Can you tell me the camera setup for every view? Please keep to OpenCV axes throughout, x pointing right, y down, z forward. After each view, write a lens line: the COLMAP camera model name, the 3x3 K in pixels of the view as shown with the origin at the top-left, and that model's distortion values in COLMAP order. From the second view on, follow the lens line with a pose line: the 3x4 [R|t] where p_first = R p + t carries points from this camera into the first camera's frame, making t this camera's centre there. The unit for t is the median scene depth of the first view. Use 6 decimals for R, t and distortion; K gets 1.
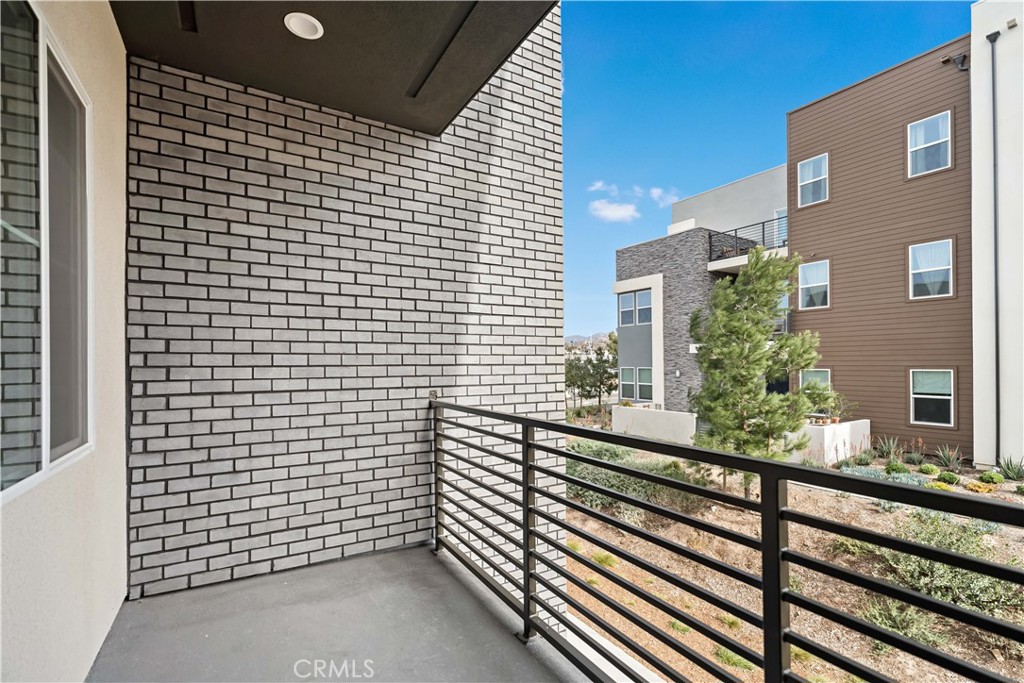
lens RADIAL K [[463.8, 0, 516.0], [0, 463.8, 358.9], [0, 0, 1]] dist [0.002479, -0.001433]
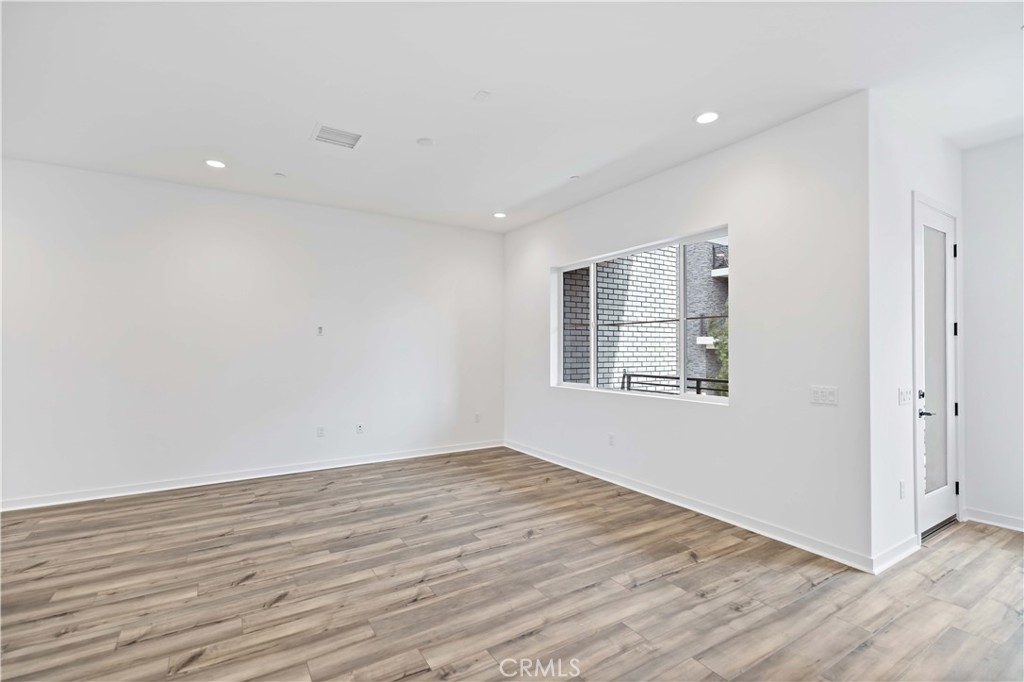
lens RADIAL K [[463.8, 0, 509.3], [0, 463.8, 339.6], [0, 0, 1]] dist [0.002479, -0.001433]
pose [[0.999753, 0.009992, 0.019859, -0.666750], [-0.009786, 0.999898, -0.010447, -0.033150], [-0.019962, 0.010251, 0.999748, -0.974066]]
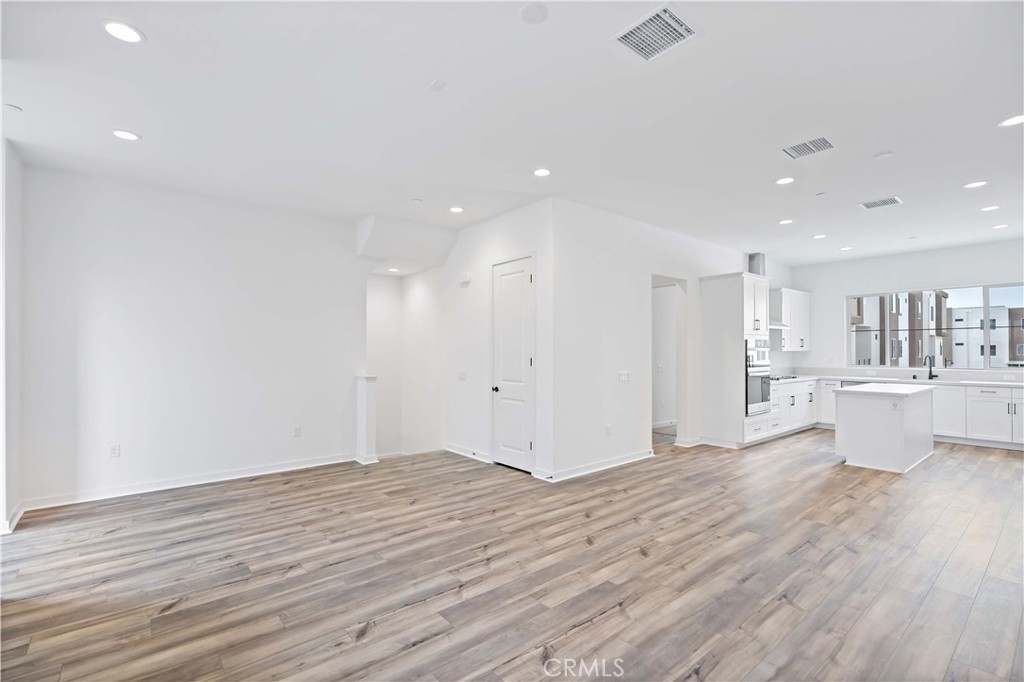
lens RADIAL K [[463.8, 0, 513.0], [0, 463.8, 345.4], [0, 0, 1]] dist [0.002479, -0.001433]
pose [[-0.987432, 0.009014, -0.157786, -0.701842], [0.011843, 0.999785, -0.016998, -0.020267], [0.157599, -0.018653, -0.987327, 0.474153]]
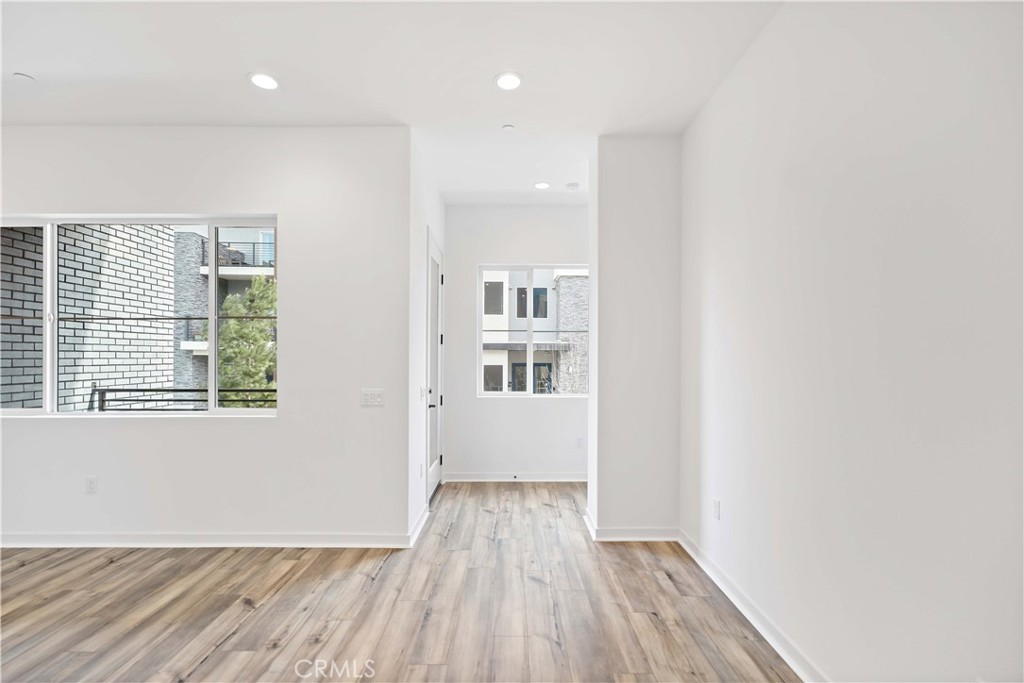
lens RADIAL K [[463.8, 0, 513.9], [0, 463.8, 355.7], [0, 0, 1]] dist [0.002479, -0.001433]
pose [[0.505004, 0.009419, 0.863065, -0.713040], [-0.013537, 0.999904, -0.002991, -0.028966], [-0.863011, -0.010173, 0.505083, -0.844304]]
